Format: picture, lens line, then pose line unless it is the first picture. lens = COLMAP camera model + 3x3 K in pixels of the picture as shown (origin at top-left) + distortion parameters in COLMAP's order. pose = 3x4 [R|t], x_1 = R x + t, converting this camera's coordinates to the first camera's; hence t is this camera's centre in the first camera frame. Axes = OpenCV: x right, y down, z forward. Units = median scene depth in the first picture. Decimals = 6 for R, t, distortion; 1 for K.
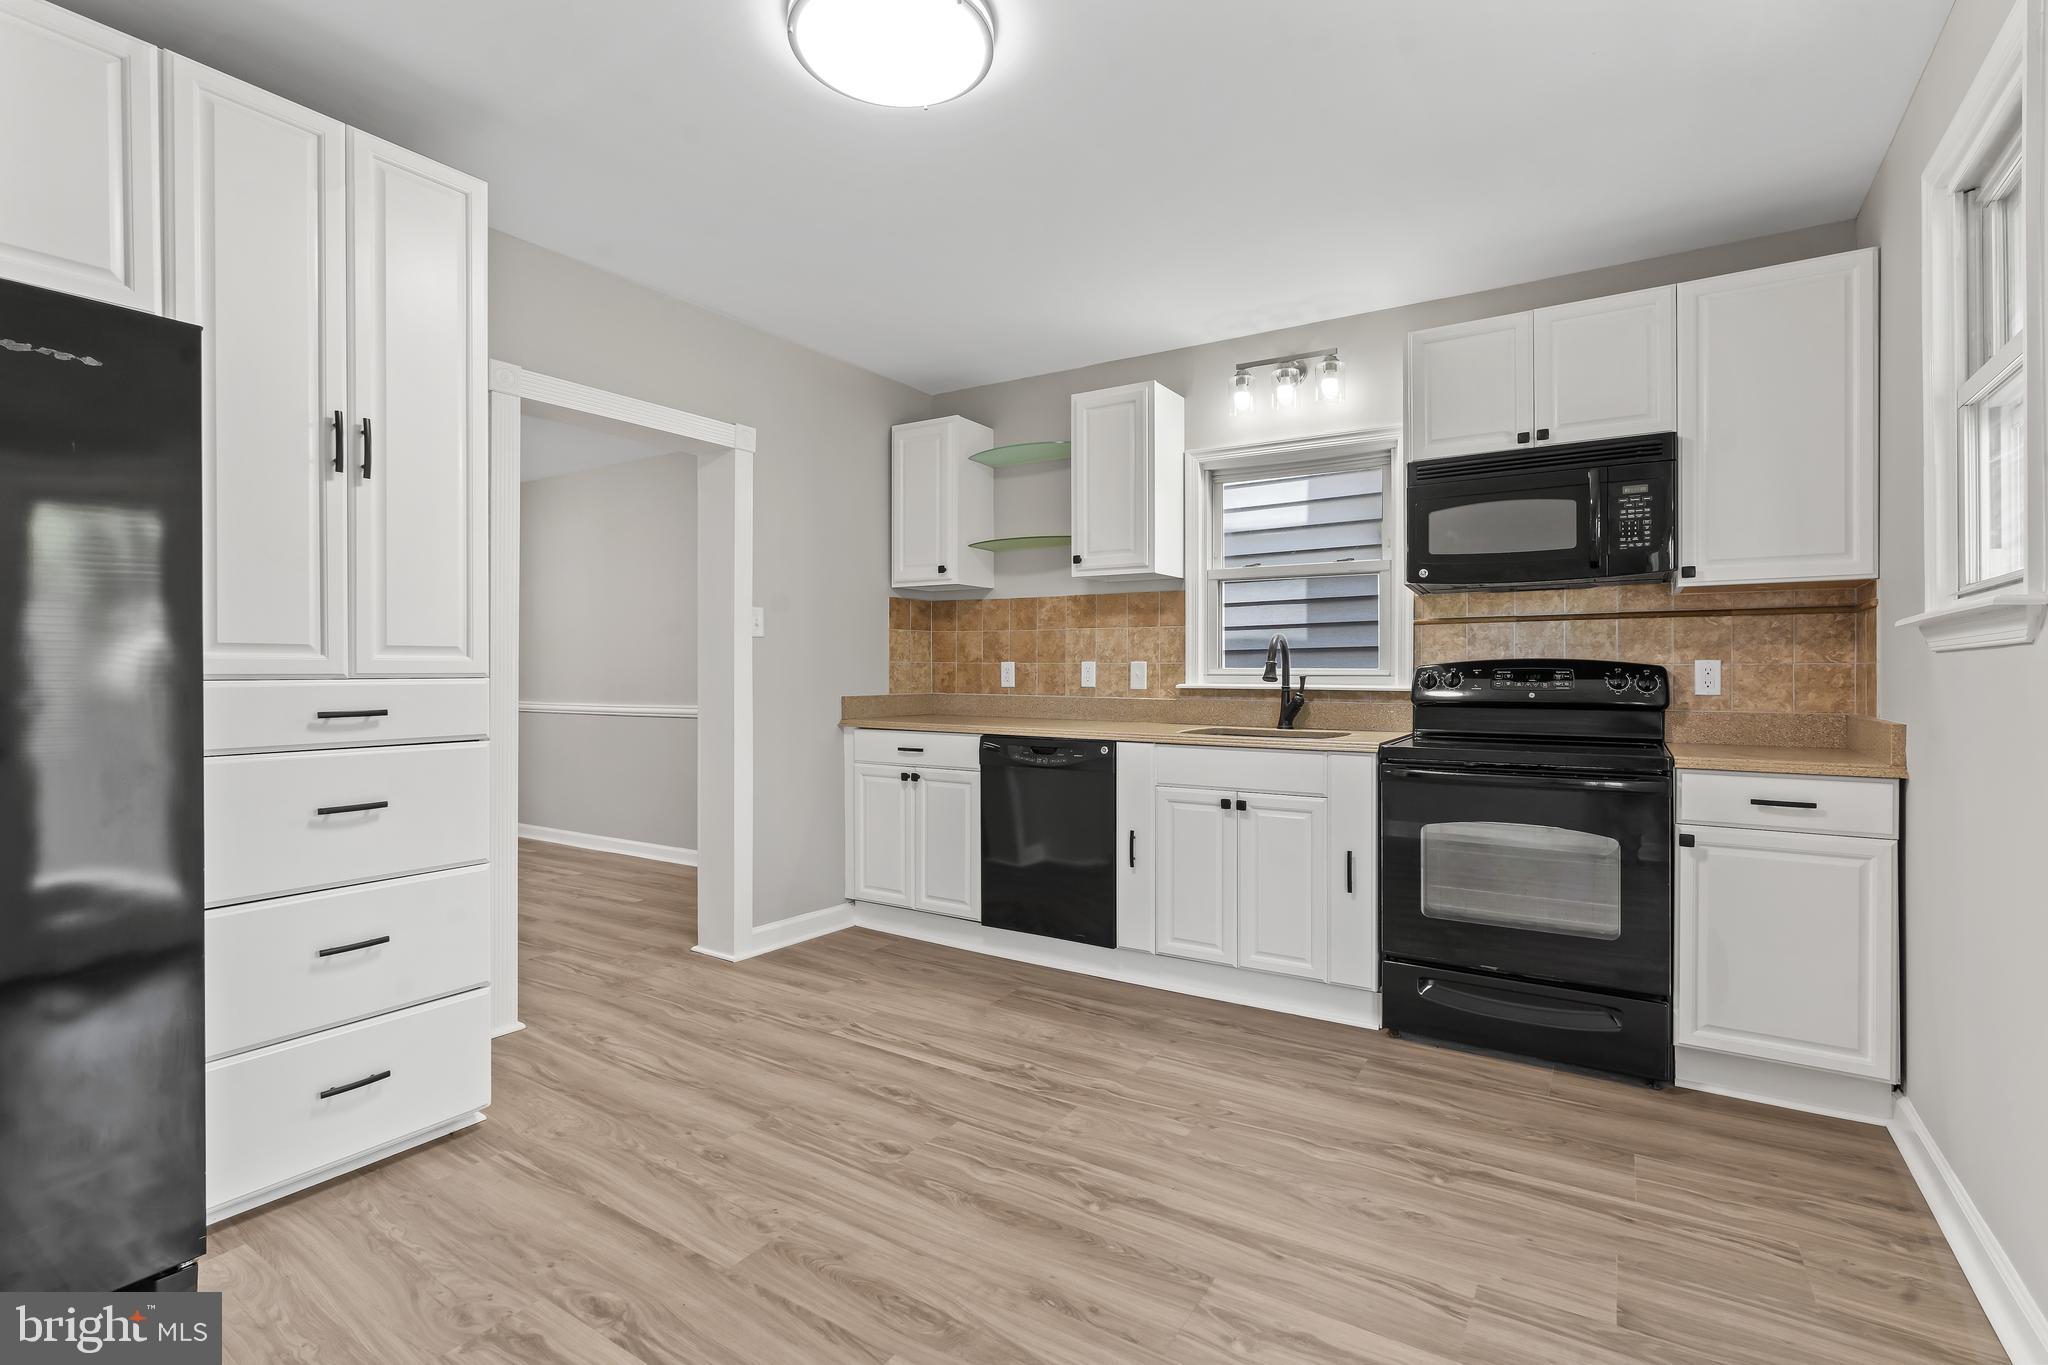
lens RADIAL K [[937.6, 0, 1024.9], [0, 937.6, 679.0], [0, 0, 1]] dist [-0.010264, 0.004687]
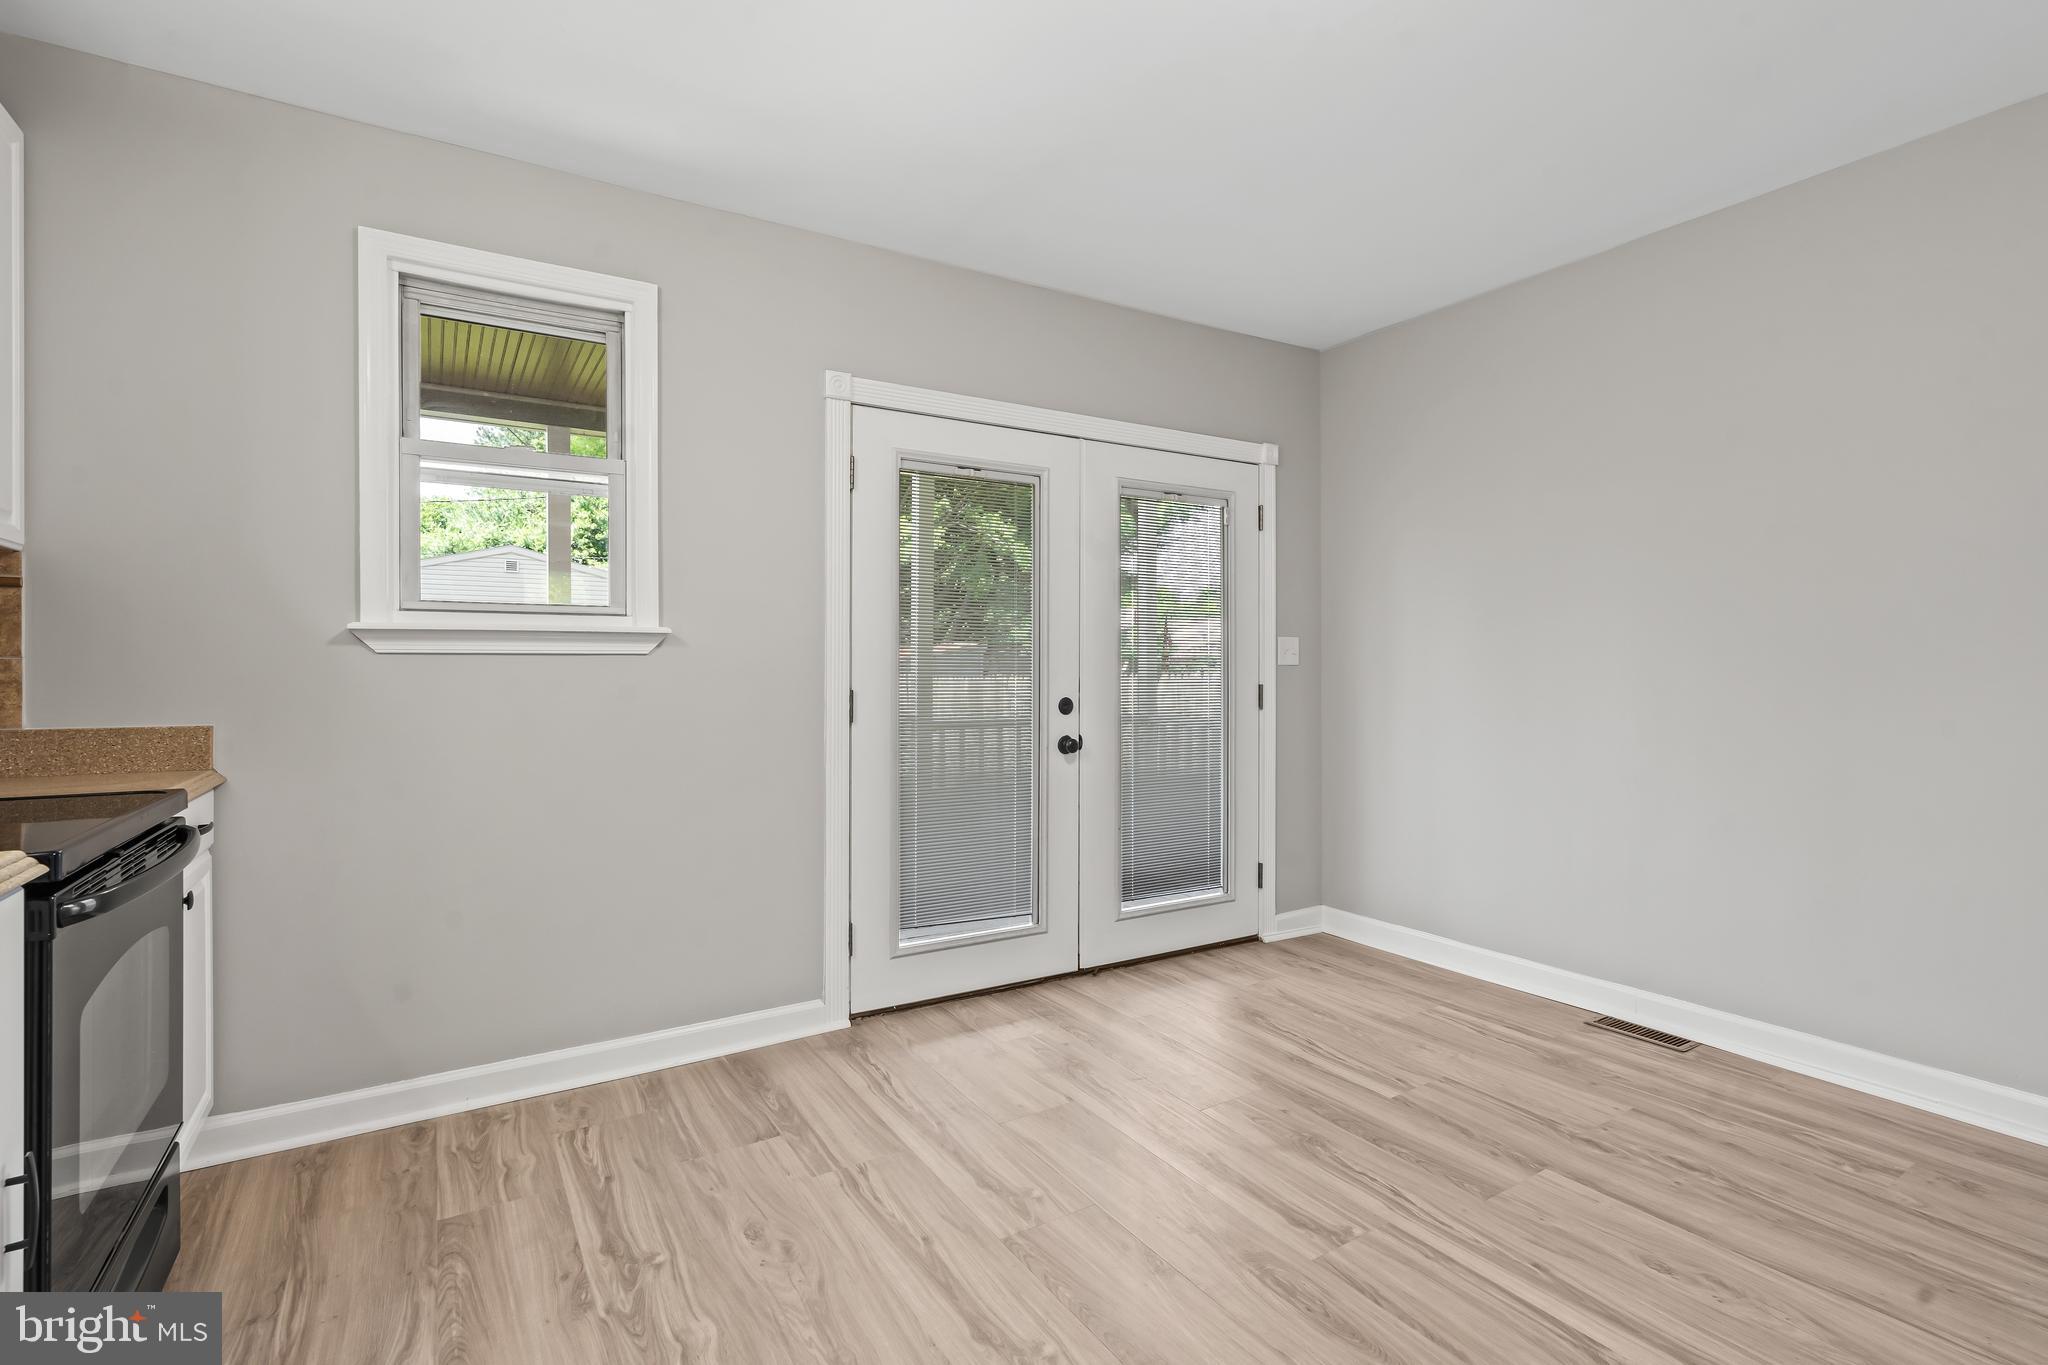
lens RADIAL K [[937.6, 0, 1031.1], [0, 937.6, 681.5], [0, 0, 1]] dist [-0.010264, 0.004687]
pose [[-0.909560, -0.002731, 0.415564, -0.175990], [0.003377, 0.999897, 0.013961, -0.005447], [-0.415560, 0.014102, -0.909457, 1.270652]]
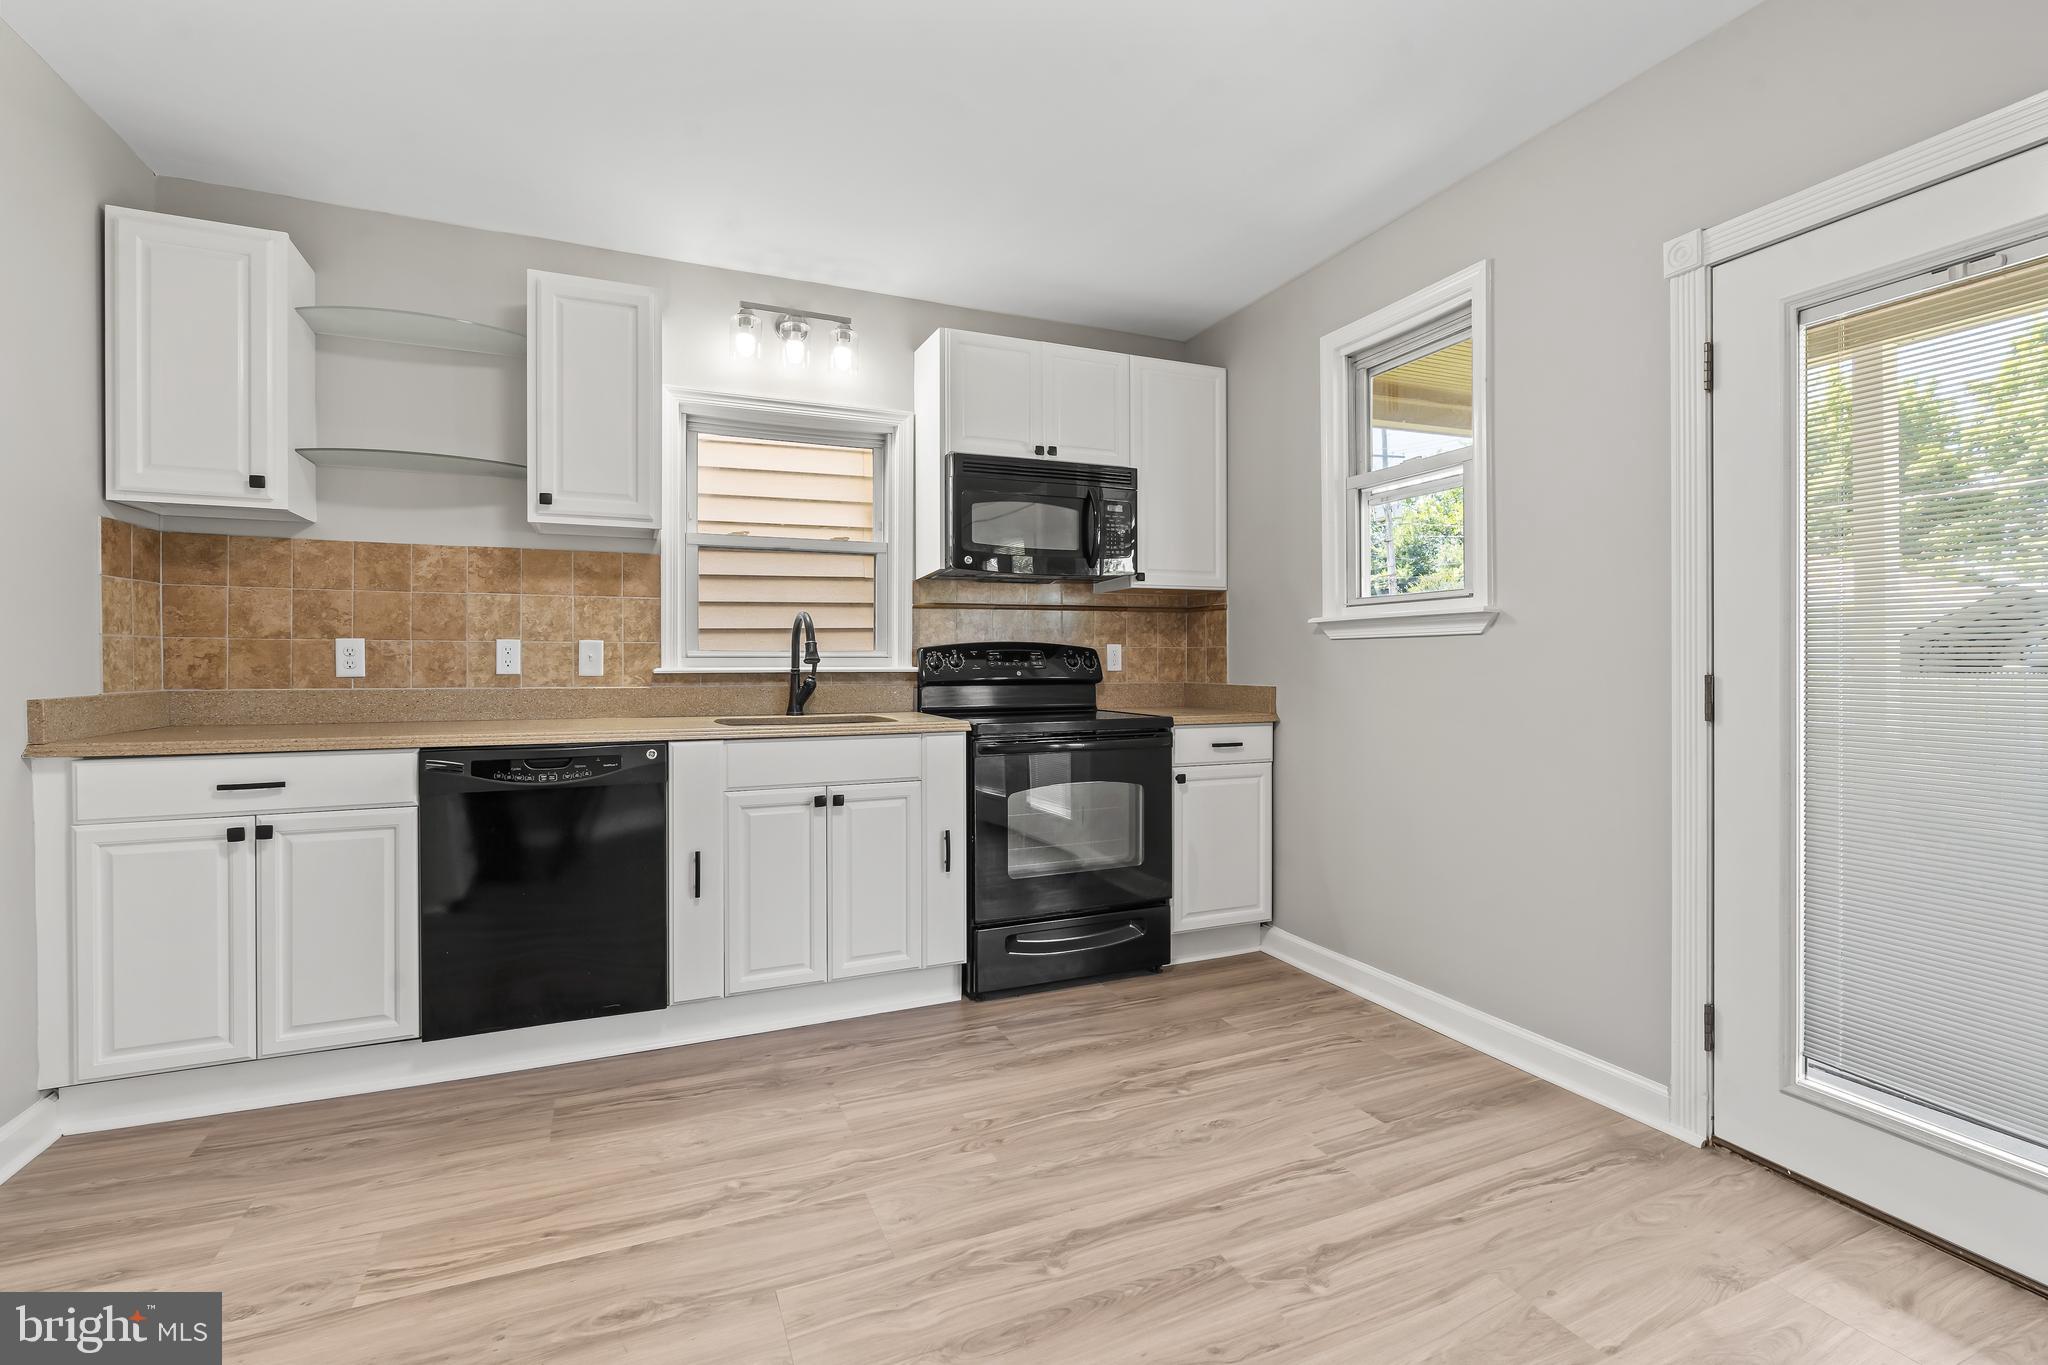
lens RADIAL K [[937.6, 0, 1021.1], [0, 937.6, 669.0], [0, 0, 1]] dist [-0.010264, 0.004687]
pose [[0.557478, -0.010906, 0.830120, -0.482881], [0.009027, 0.999934, 0.007076, 0.004468], [-0.830142, 0.003549, 0.557540, 0.405217]]
